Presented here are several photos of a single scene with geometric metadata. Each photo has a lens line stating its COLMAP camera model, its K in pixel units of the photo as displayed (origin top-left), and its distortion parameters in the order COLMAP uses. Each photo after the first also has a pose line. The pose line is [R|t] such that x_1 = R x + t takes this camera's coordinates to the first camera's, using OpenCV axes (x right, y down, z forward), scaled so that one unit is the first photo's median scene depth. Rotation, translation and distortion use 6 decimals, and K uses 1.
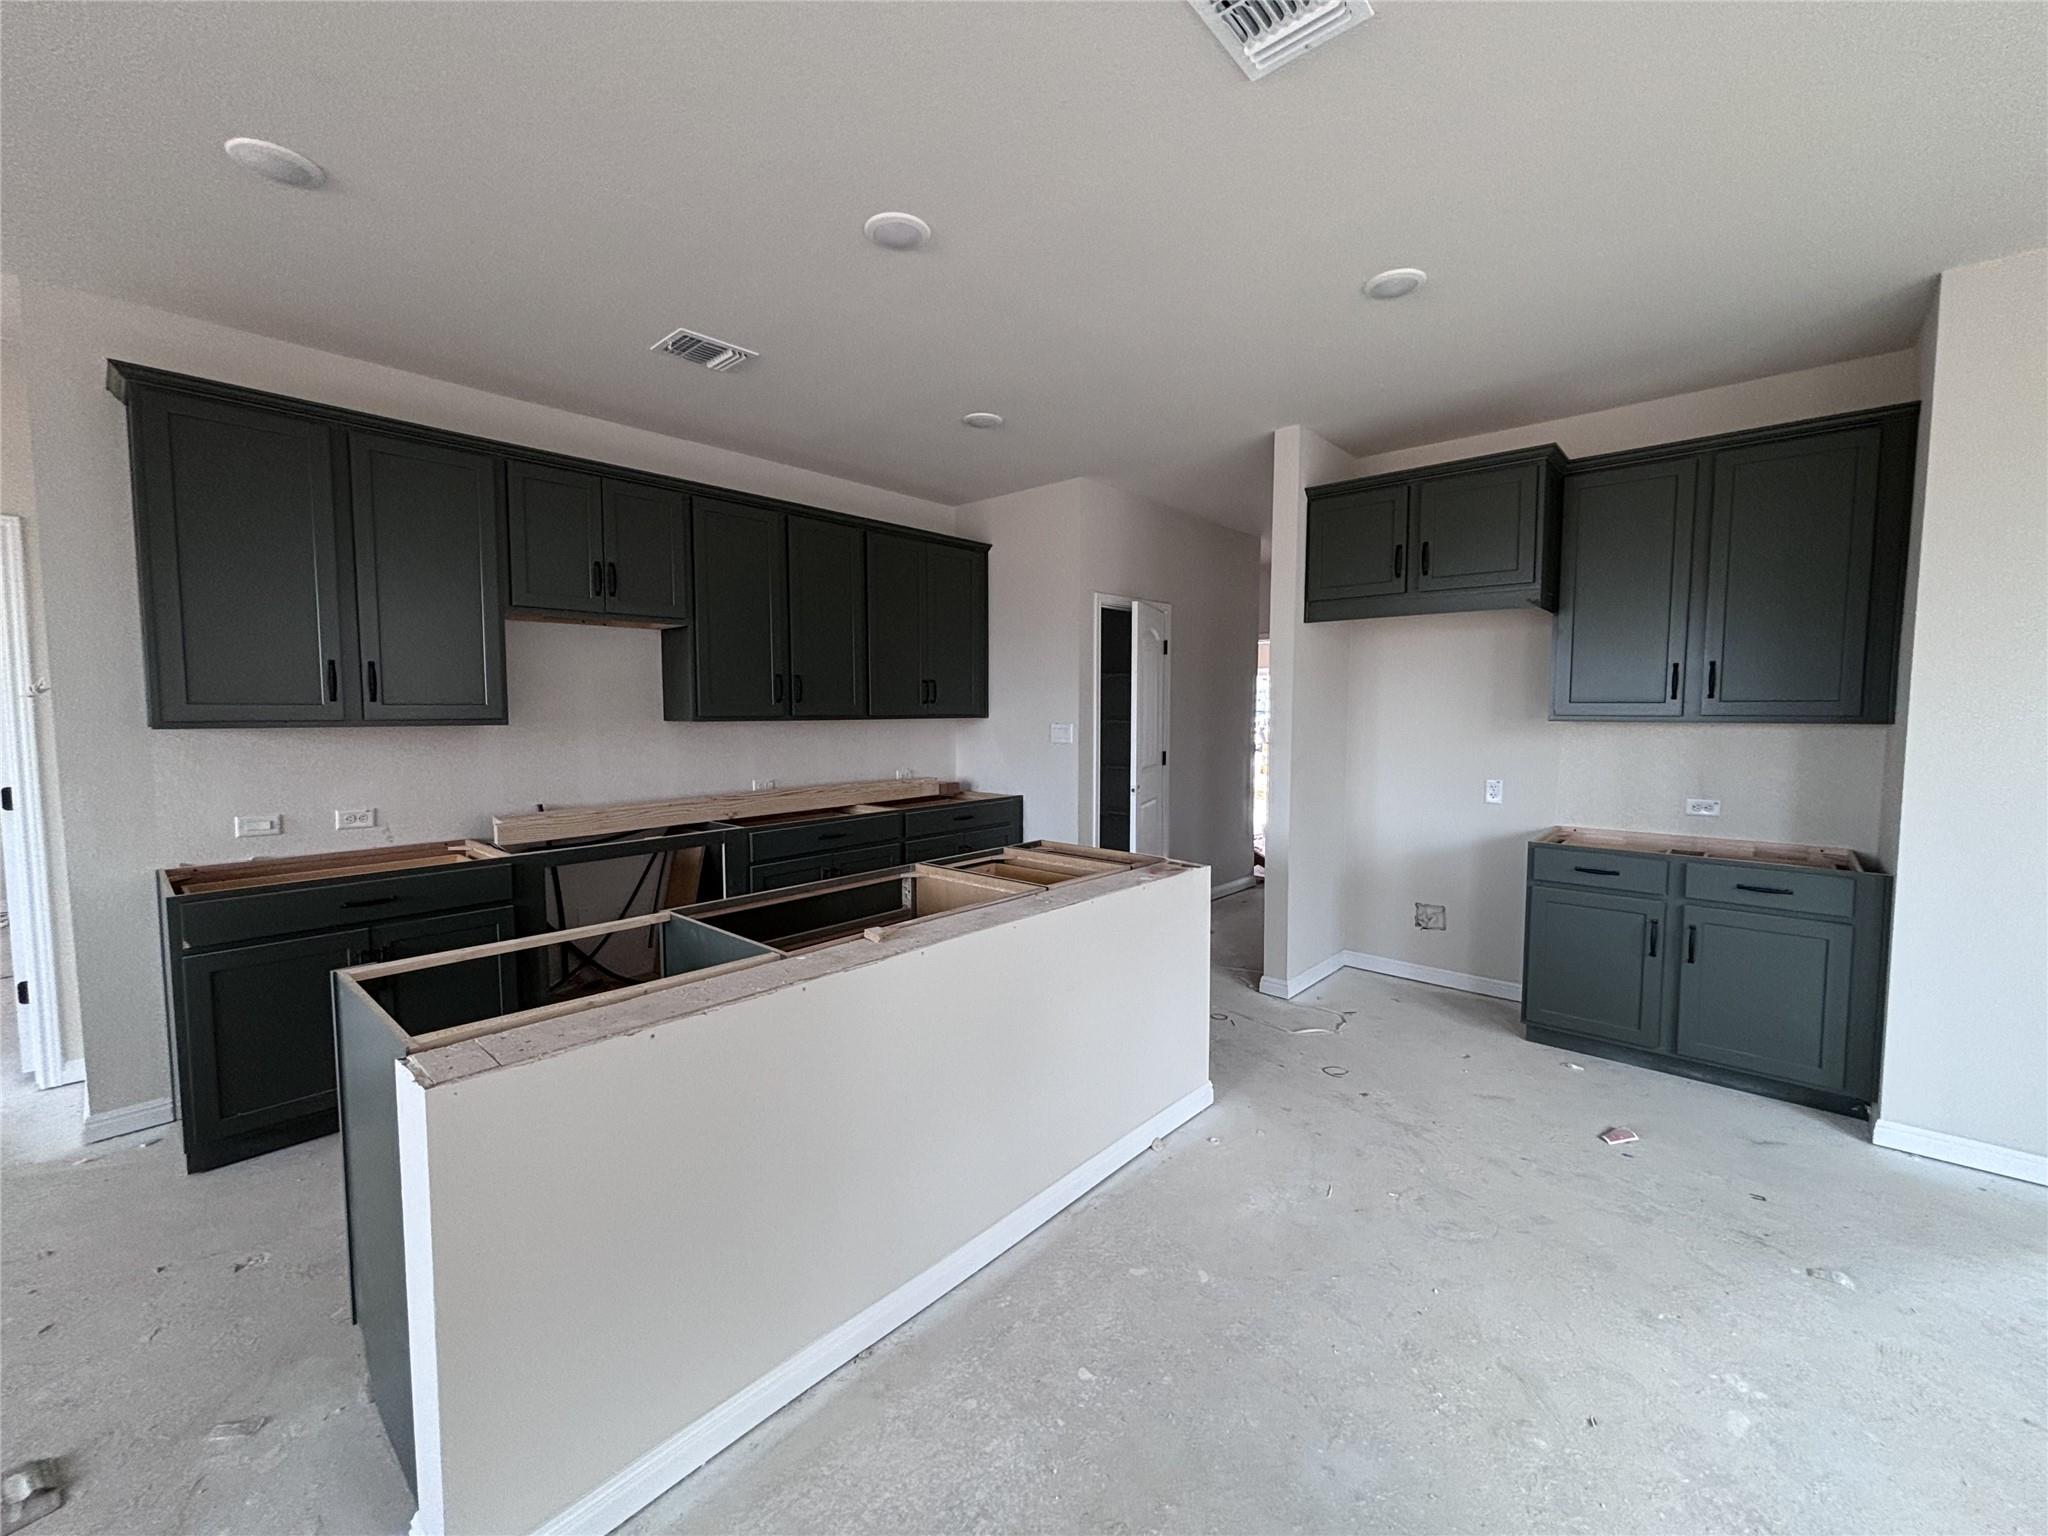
lens RADIAL K [[829.0, 0, 1031.5], [0, 829.0, 762.9], [0, 0, 1]] dist [0.001107, 0.000234]
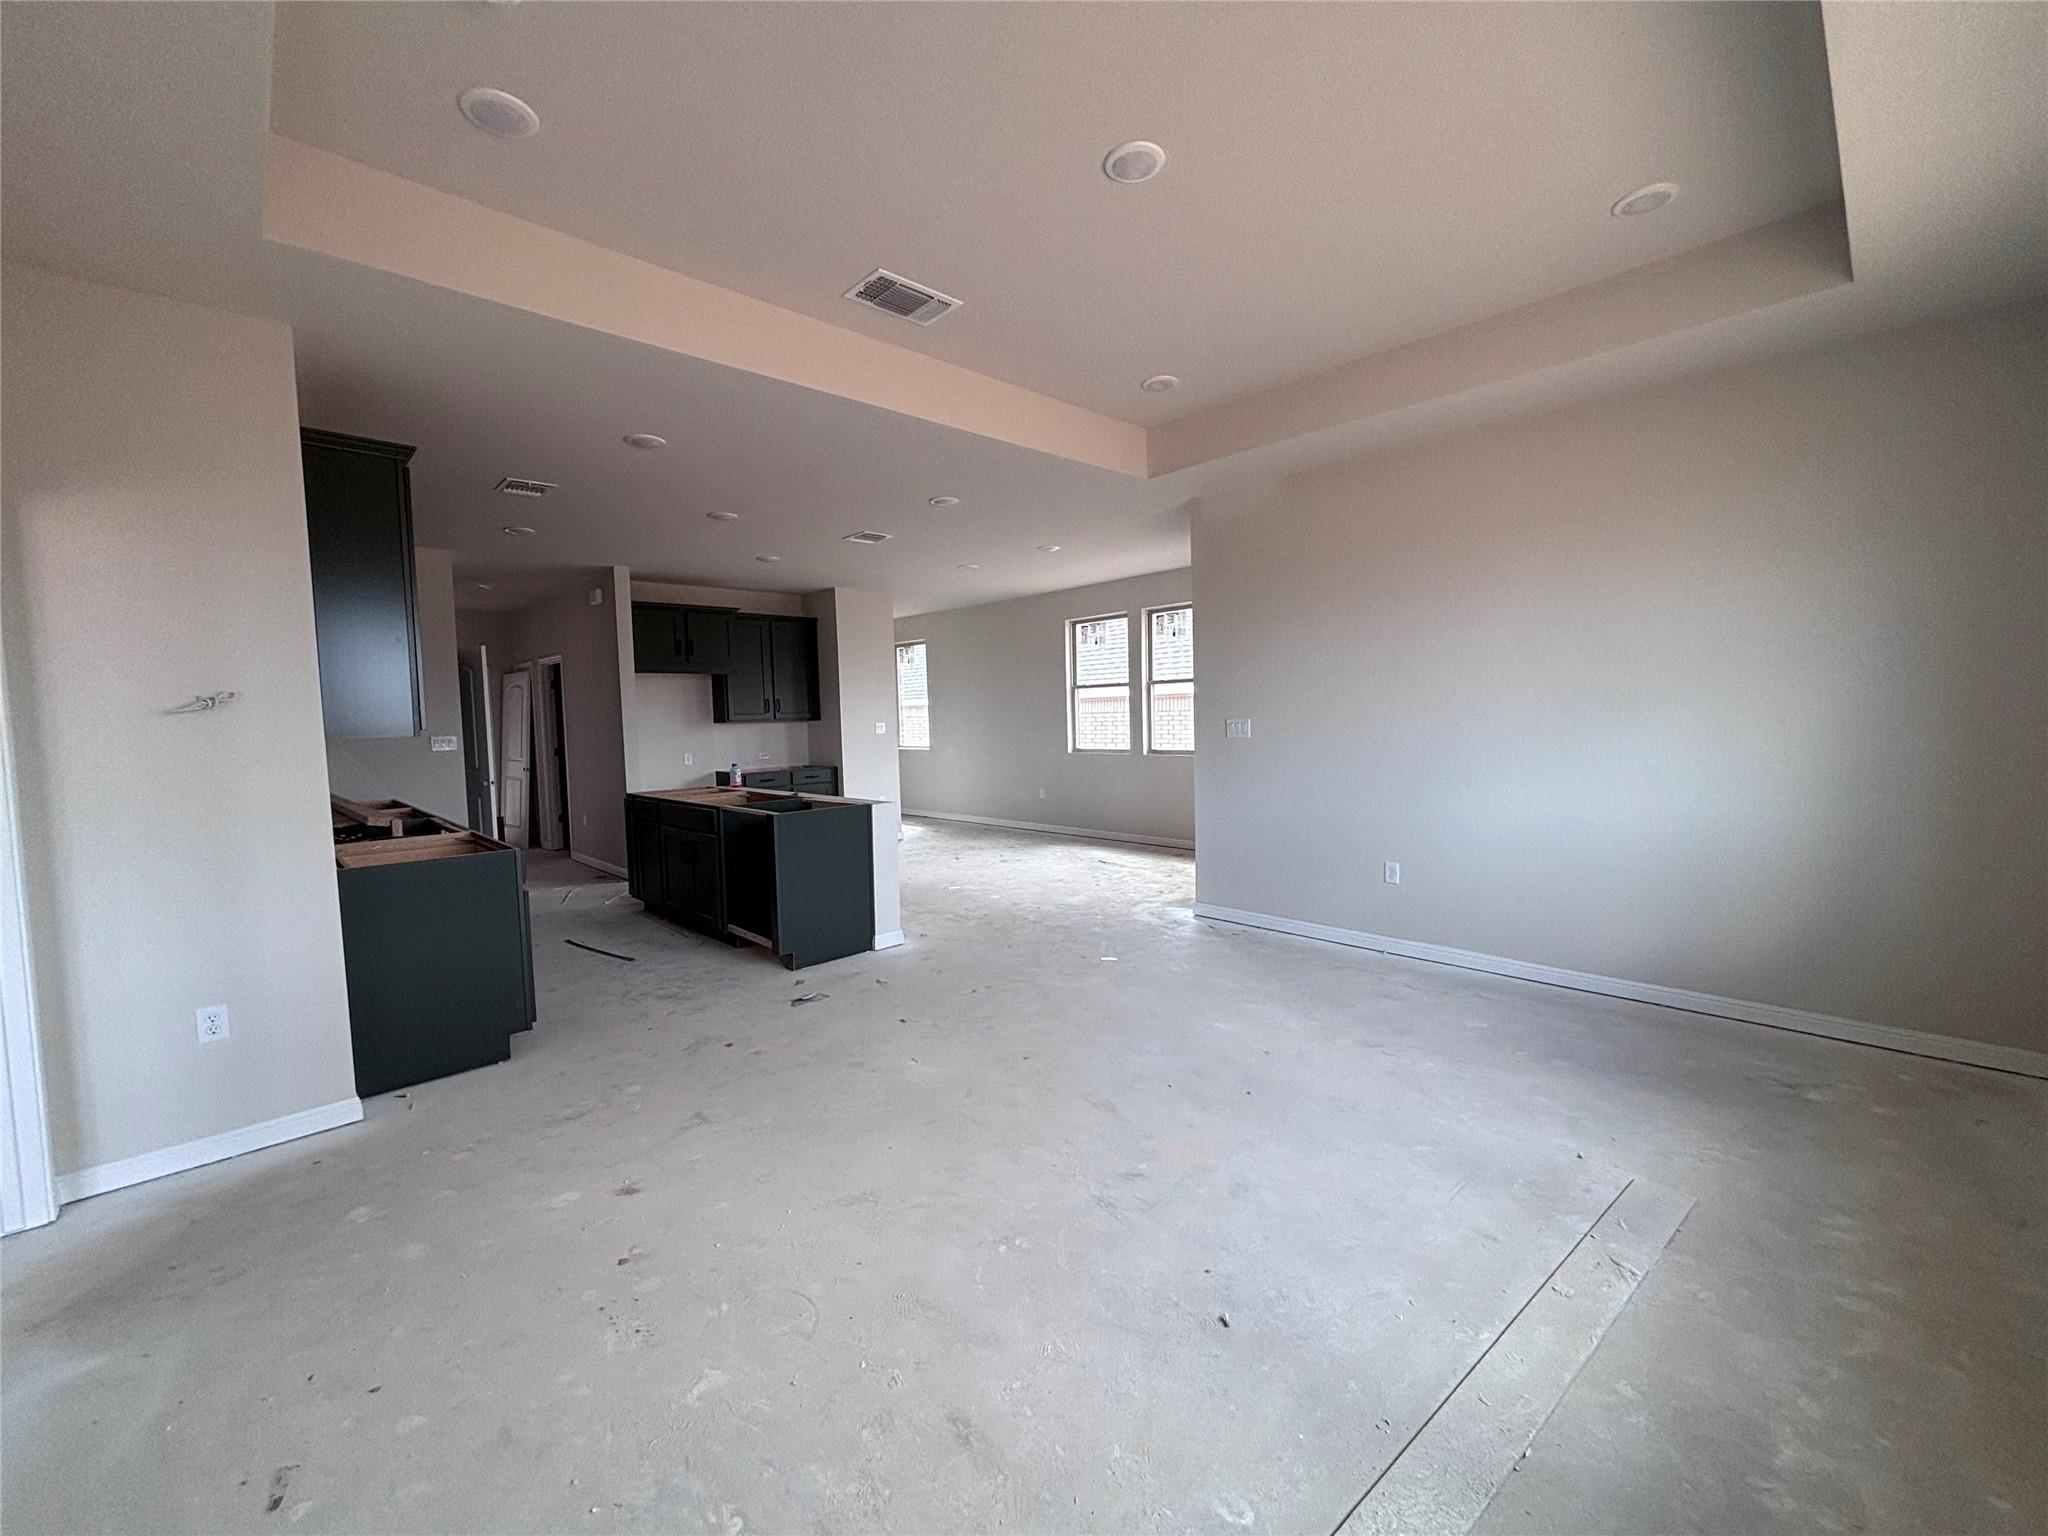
lens RADIAL K [[825.5, 0, 1024.2], [0, 825.5, 765.4], [0, 0, 1]] dist [-0.002223, -0.000094]
pose [[0.078255, -0.065100, 0.994806, -1.869160], [0.093640, 0.993934, 0.057677, 0.013211], [-0.992526, 0.088641, 0.083877, 0.001765]]
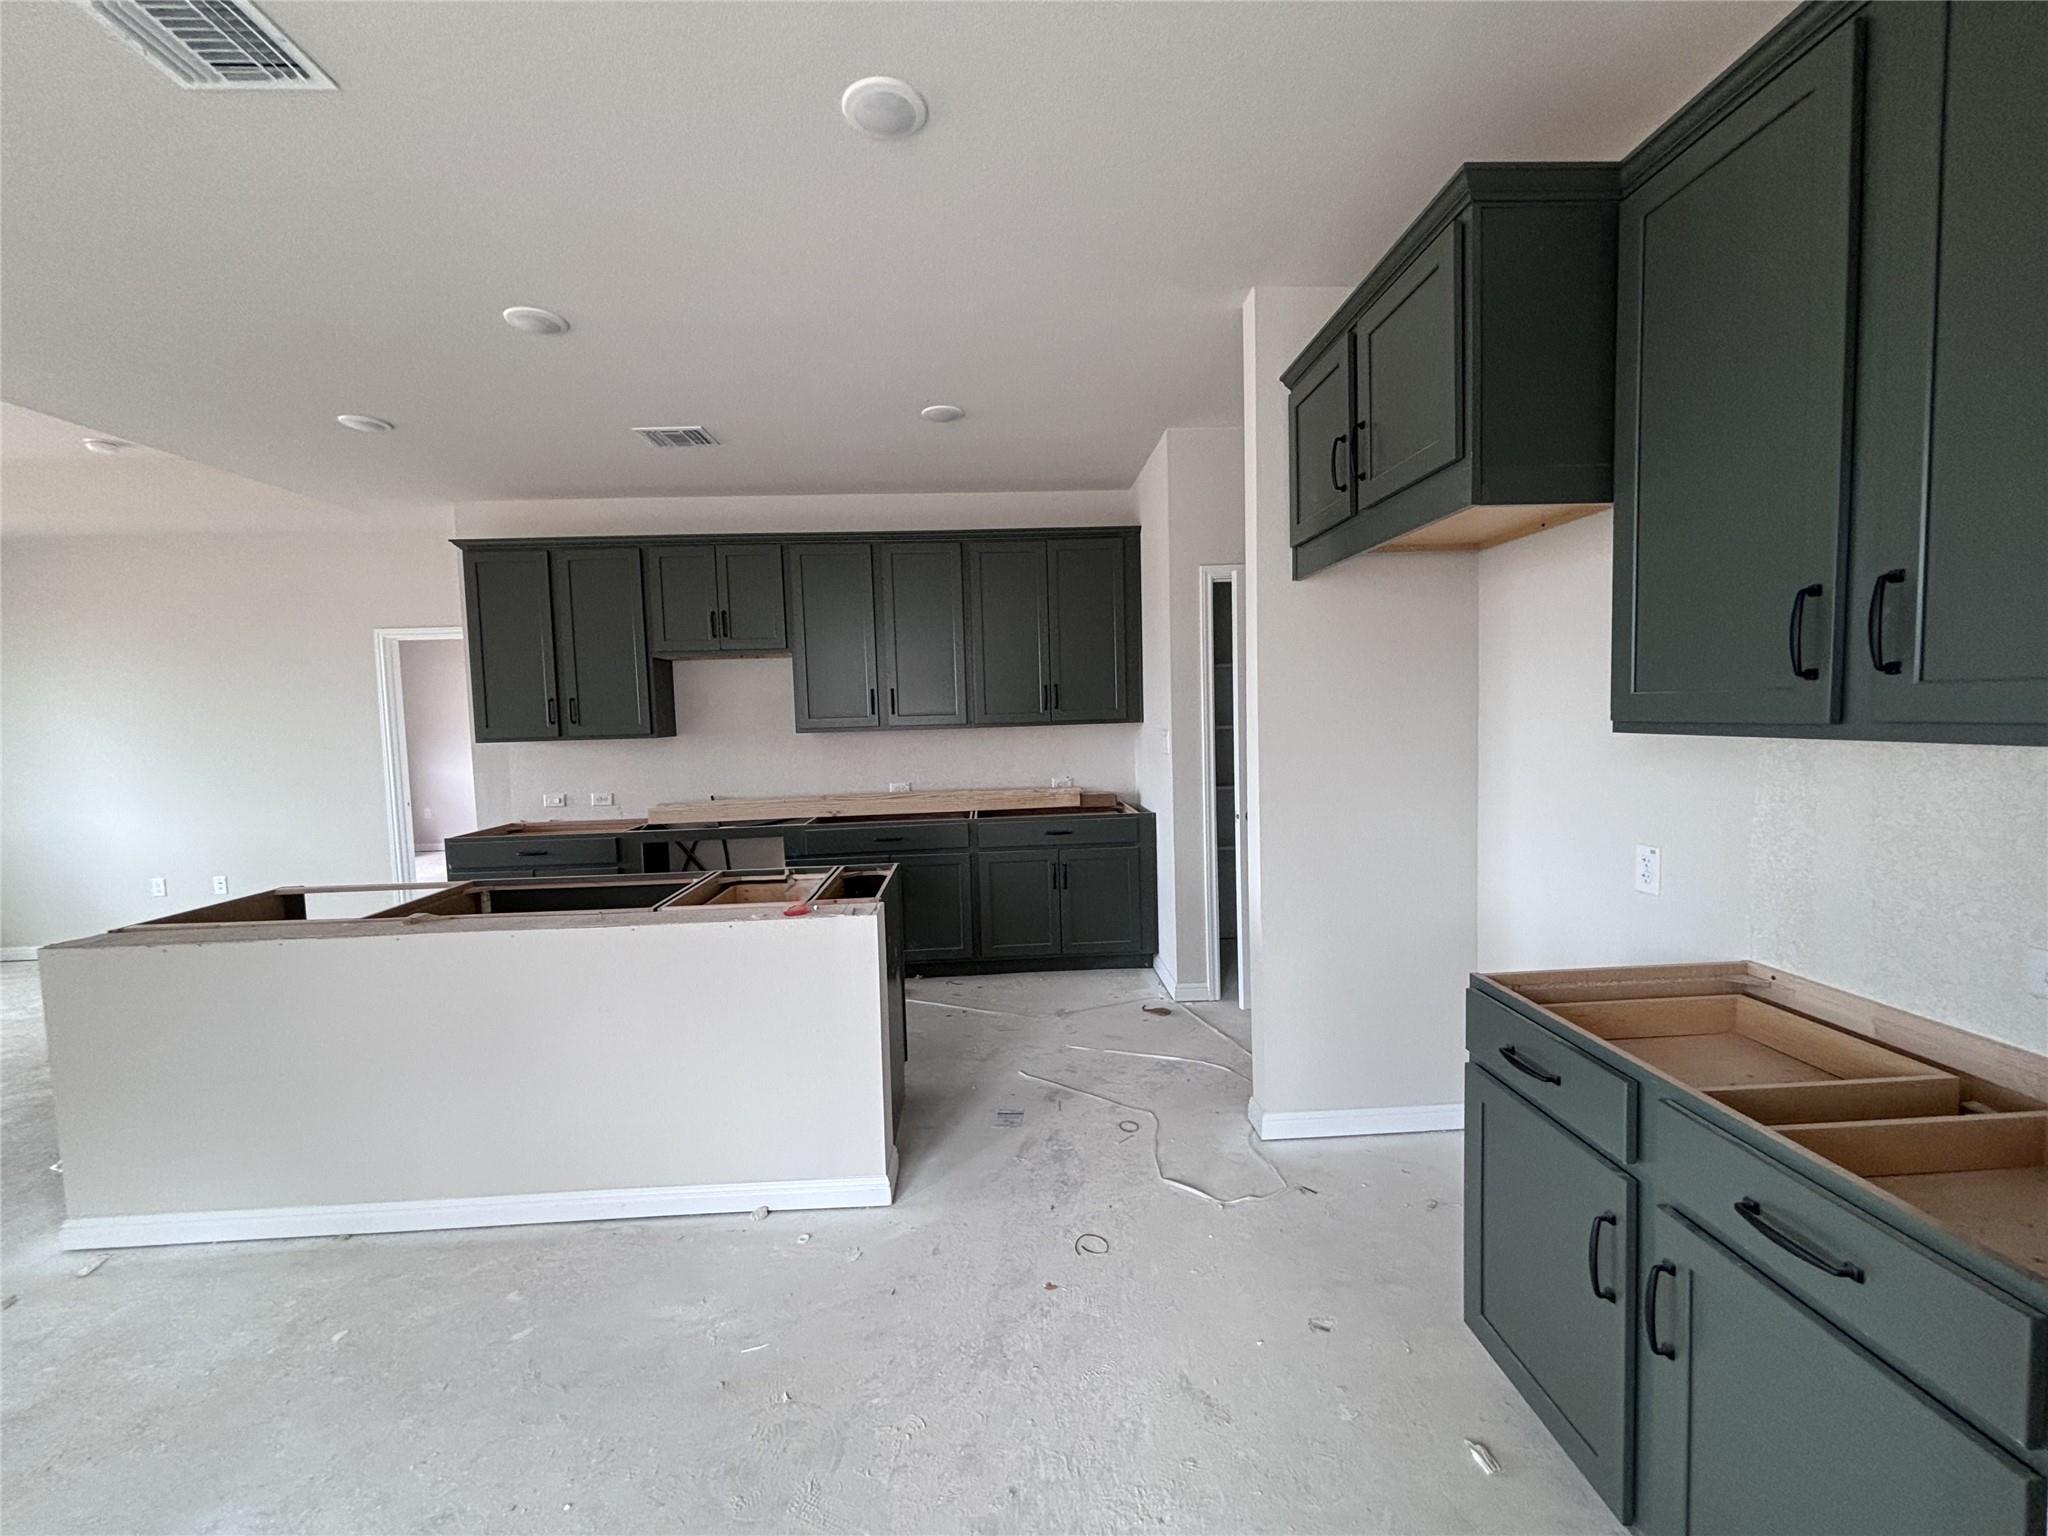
lens RADIAL K [[825.5, 0, 1024.2], [0, 825.5, 765.4], [0, 0, 1]] dist [-0.002223, -0.000094]
pose [[0.699139, 0.026788, -0.714484, 0.852569], [-0.018292, 0.999641, 0.019580, -0.041182], [0.714752, -0.000619, 0.699378, 0.507415]]
